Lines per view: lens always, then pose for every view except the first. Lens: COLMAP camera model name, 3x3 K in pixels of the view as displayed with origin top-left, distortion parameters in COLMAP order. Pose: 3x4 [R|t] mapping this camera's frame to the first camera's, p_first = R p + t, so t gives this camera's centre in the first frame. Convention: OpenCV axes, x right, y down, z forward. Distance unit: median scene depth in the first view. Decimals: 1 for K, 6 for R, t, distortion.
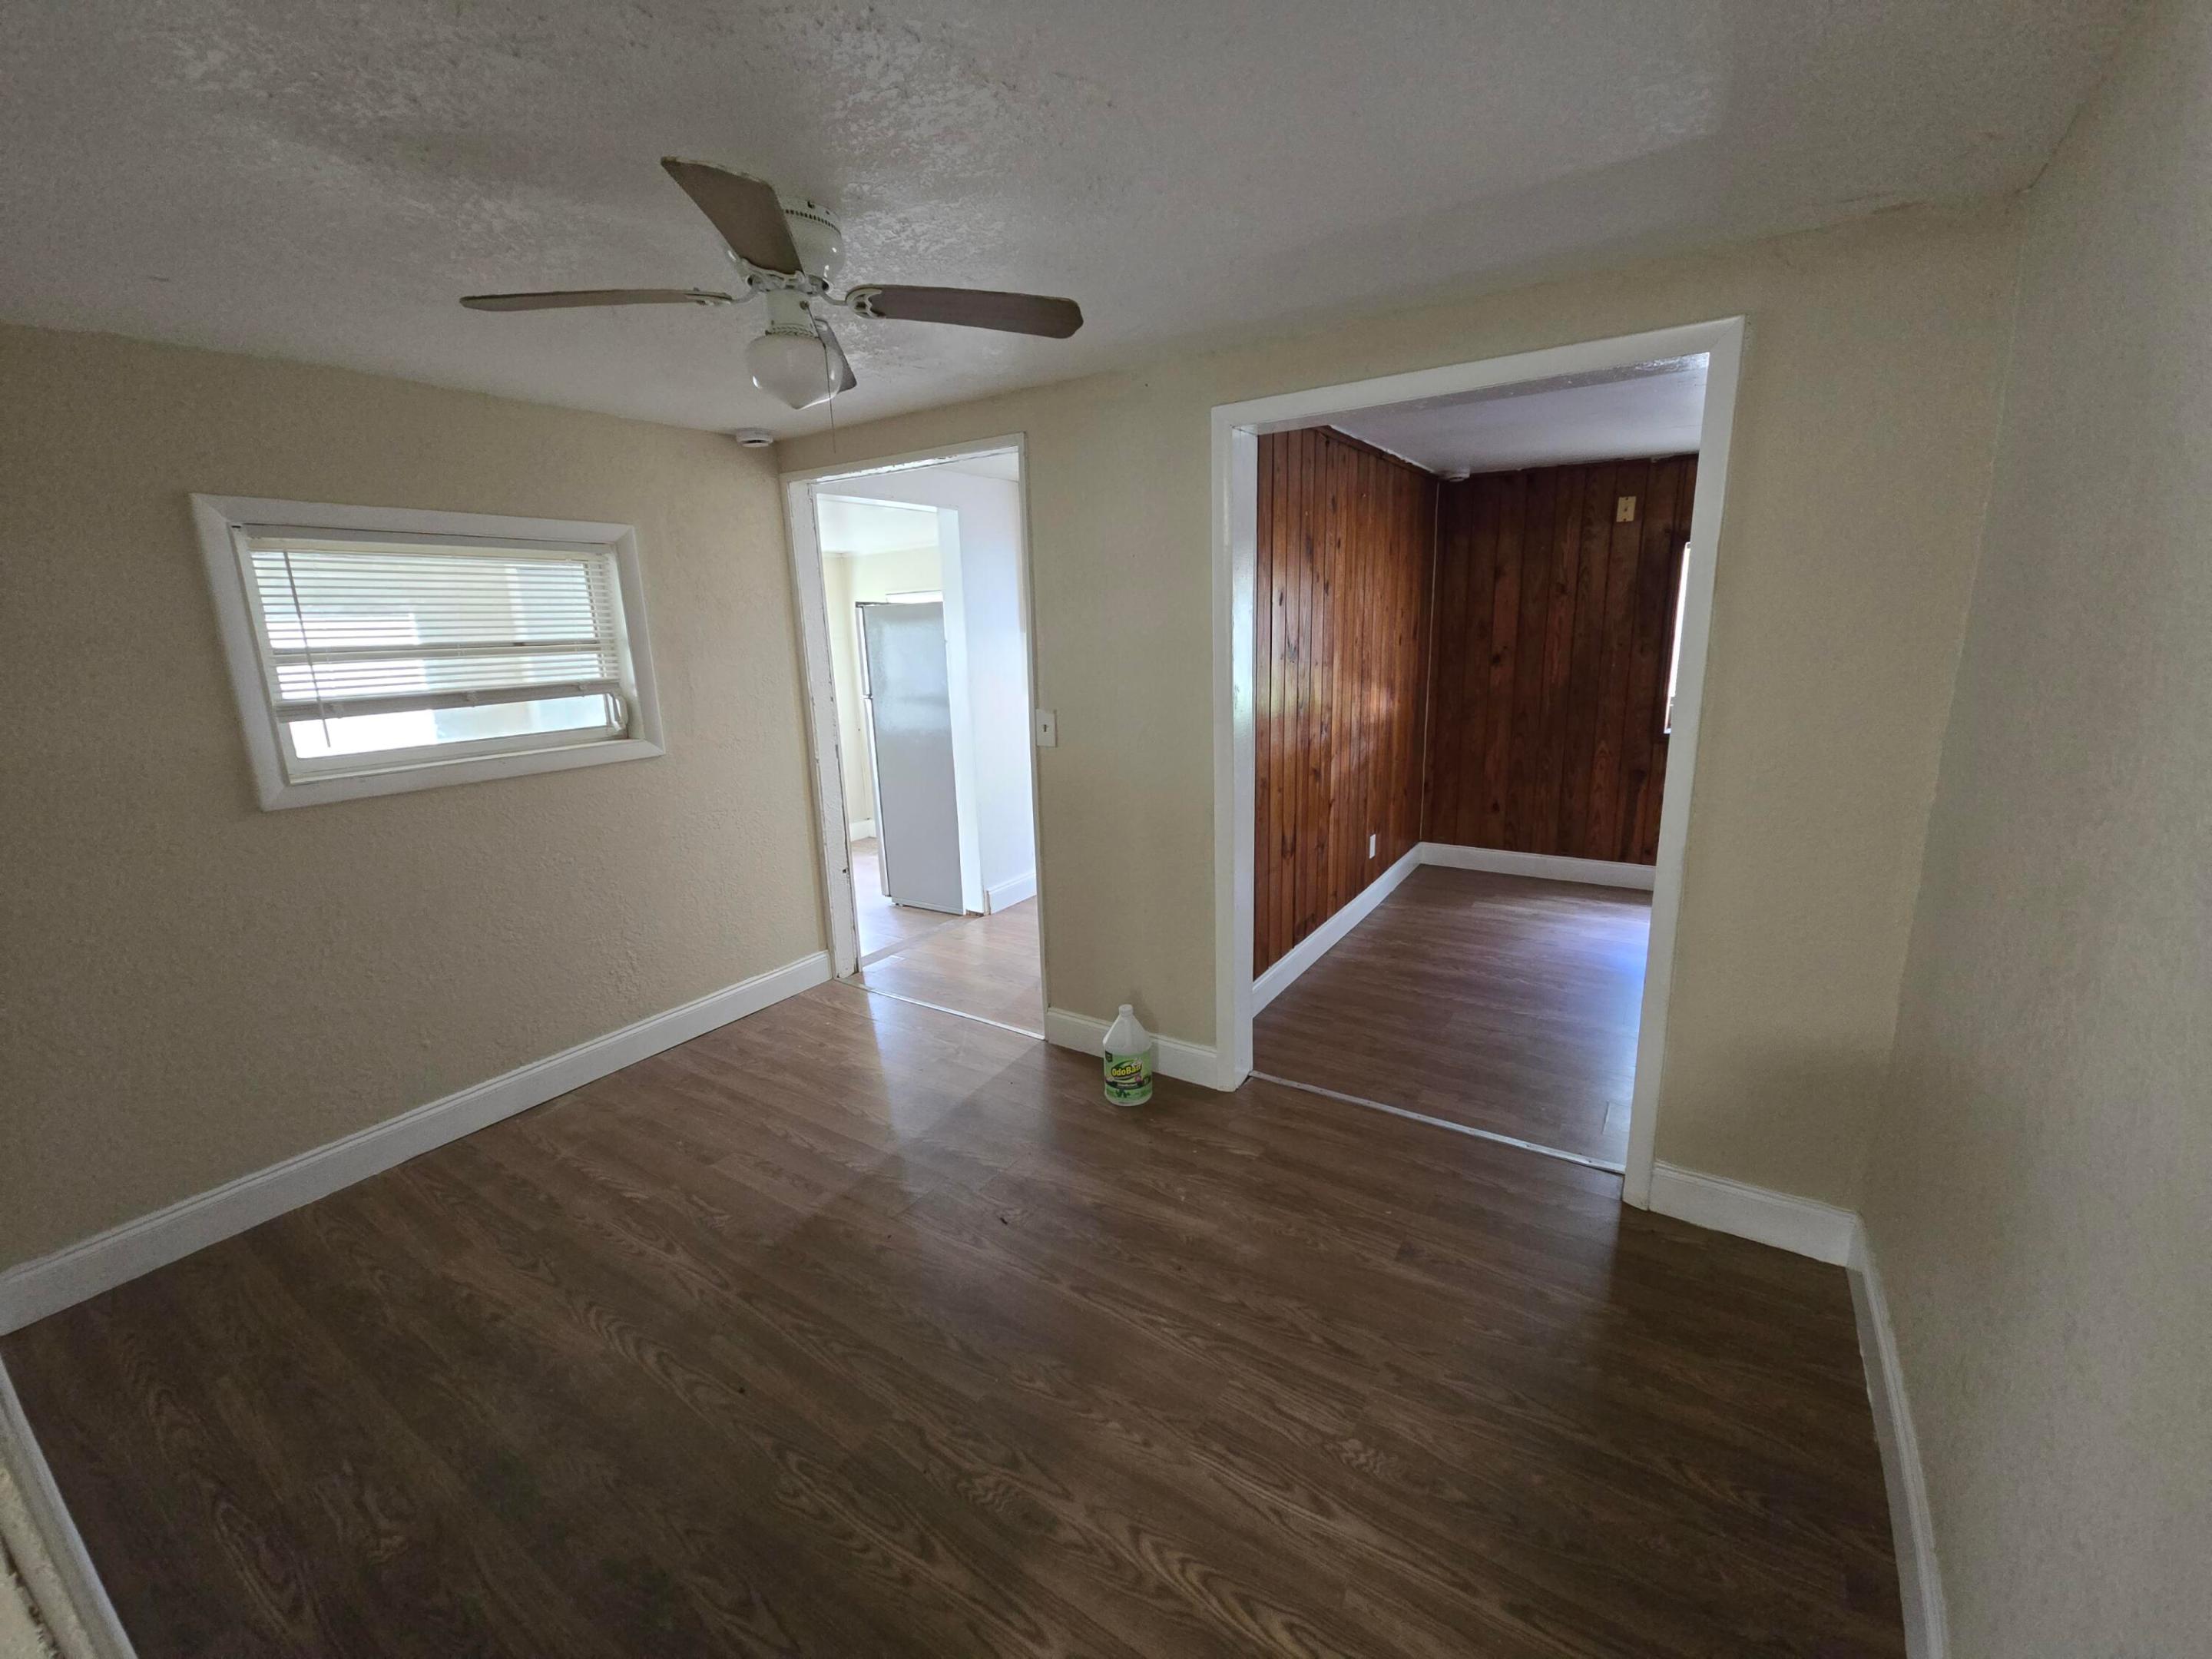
lens RADIAL K [[898.8, 0, 1091.0], [0, 898.8, 843.0], [0, 0, 1]] dist [-0.002538, -0.000419]
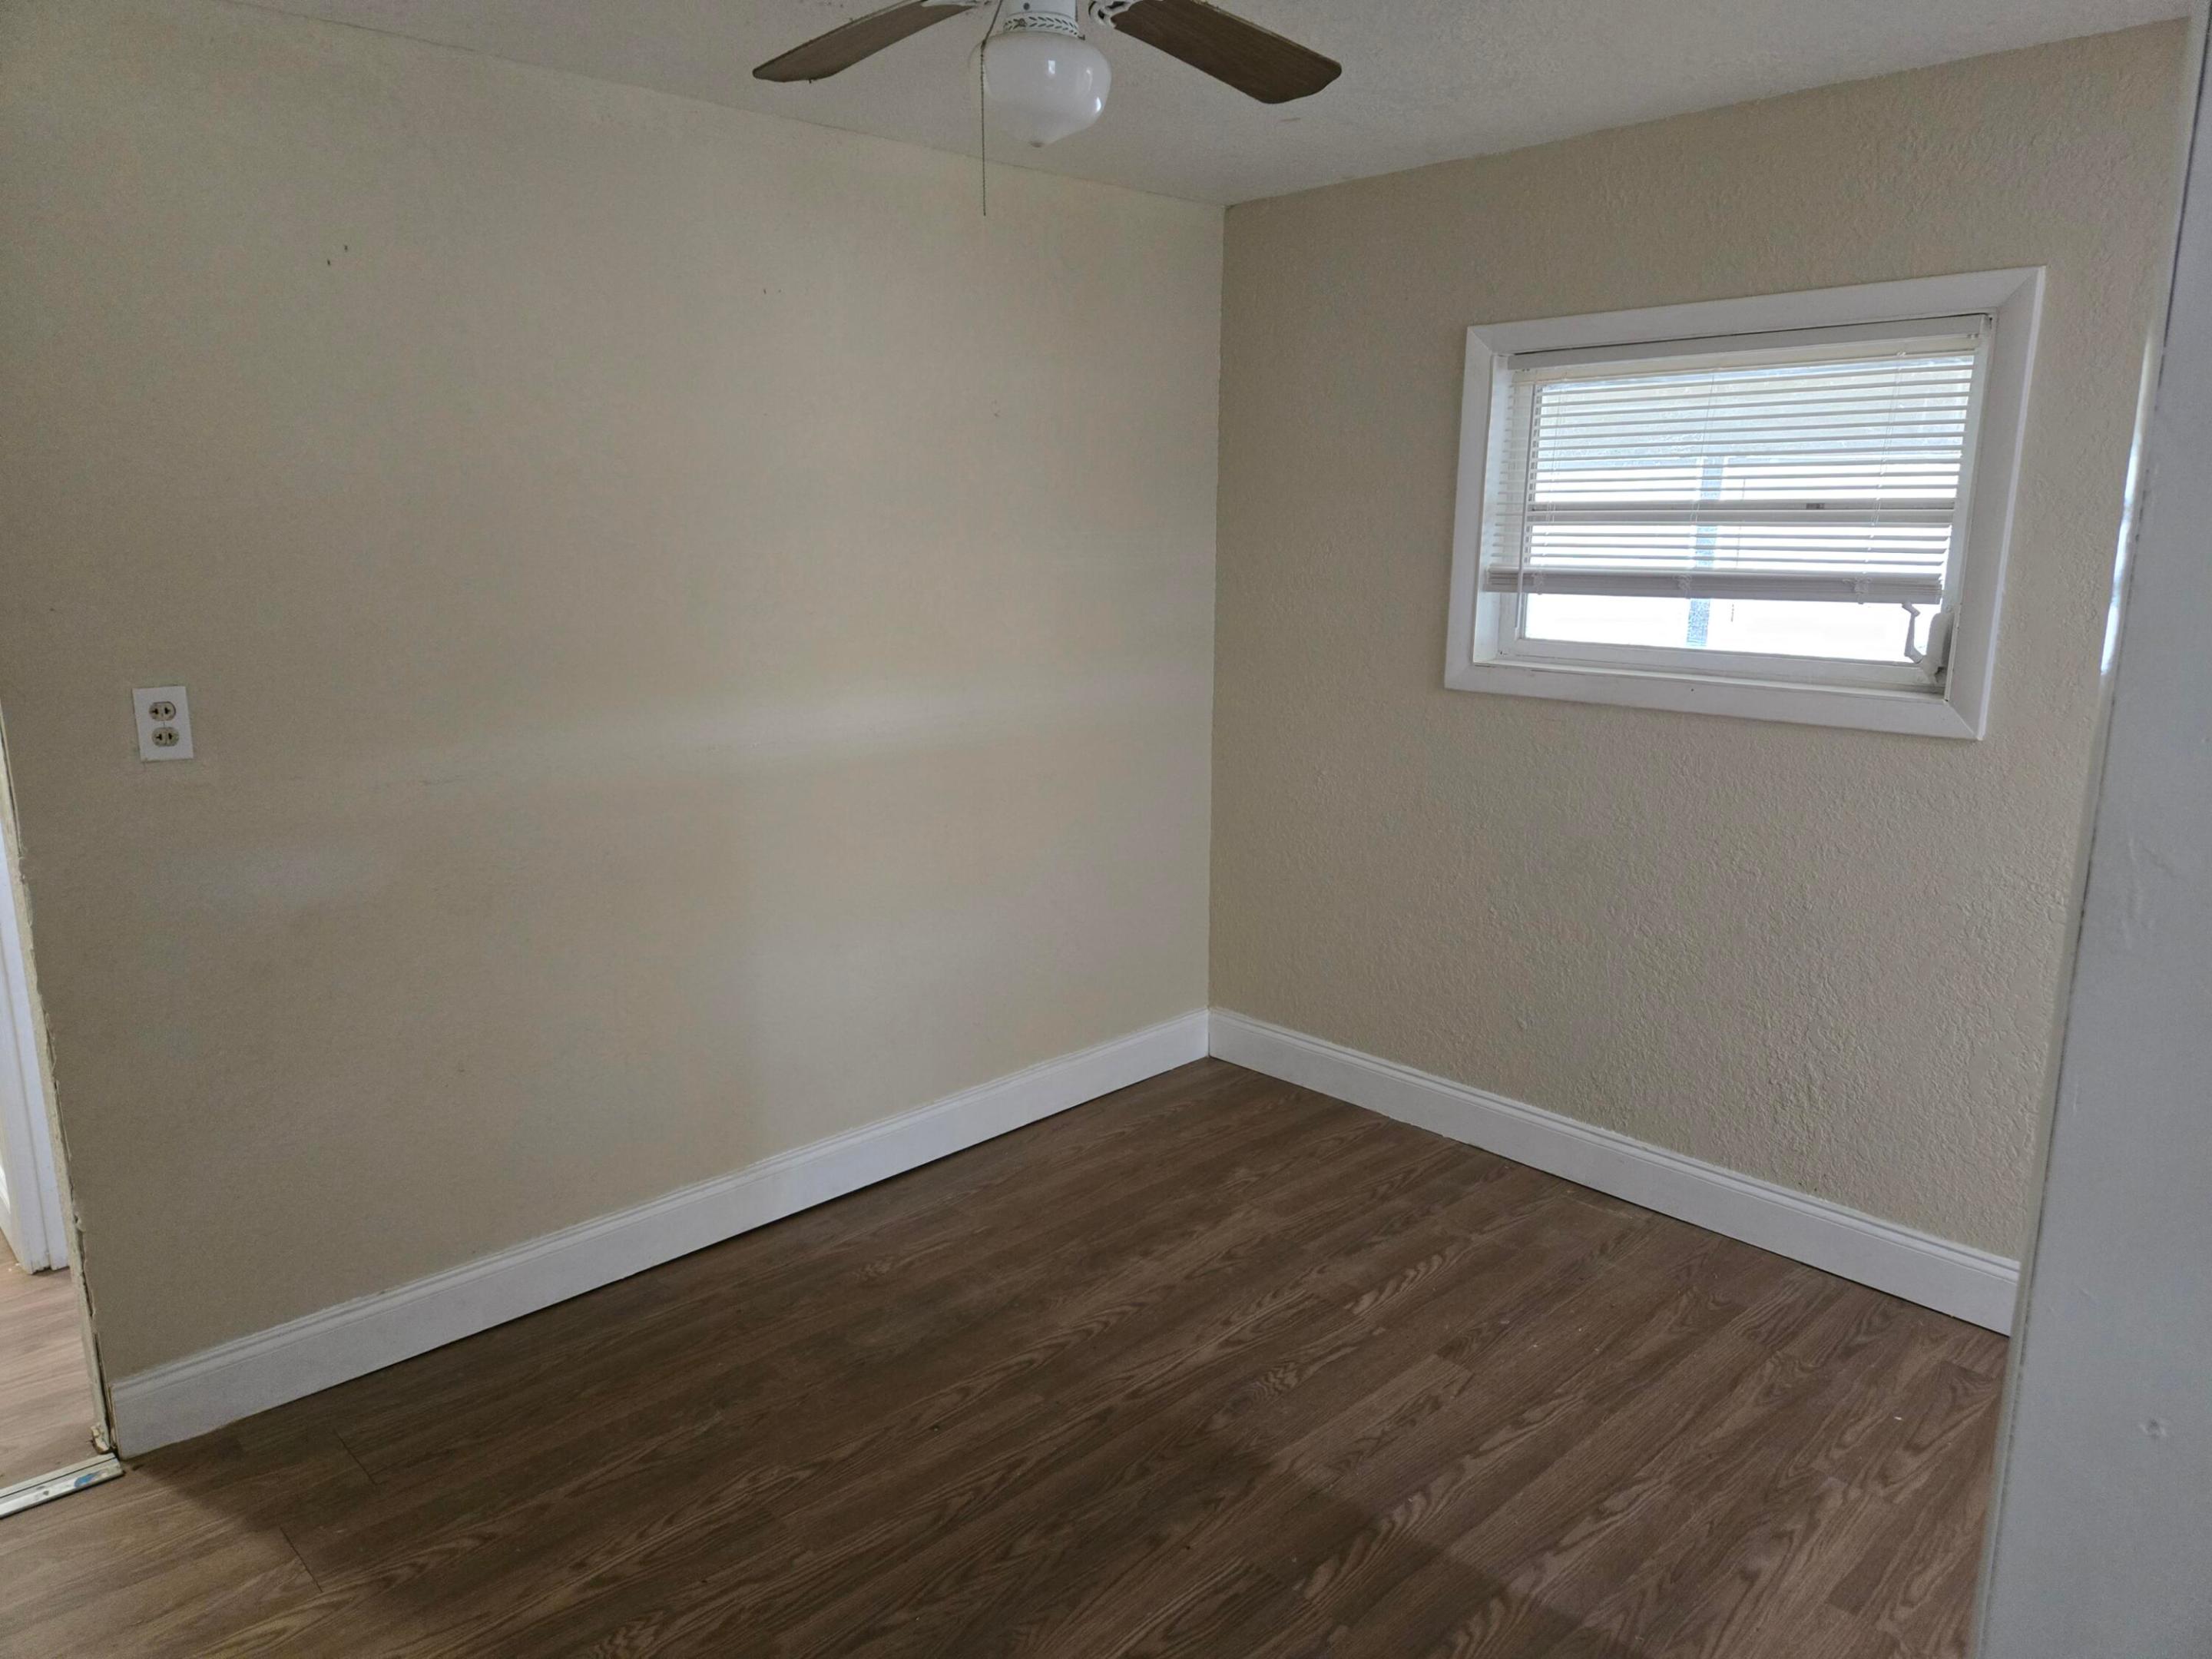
lens RADIAL K [[1443.7, 0, 1106.0], [0, 1443.7, 829.5], [0, 0, 1]] dist [0.082989, -0.077842]
pose [[-0.214950, 0.241302, -0.946346, 0.500170], [-0.224261, 0.930907, 0.288303, -0.222542], [0.950528, 0.274199, -0.145984, 0.850854]]
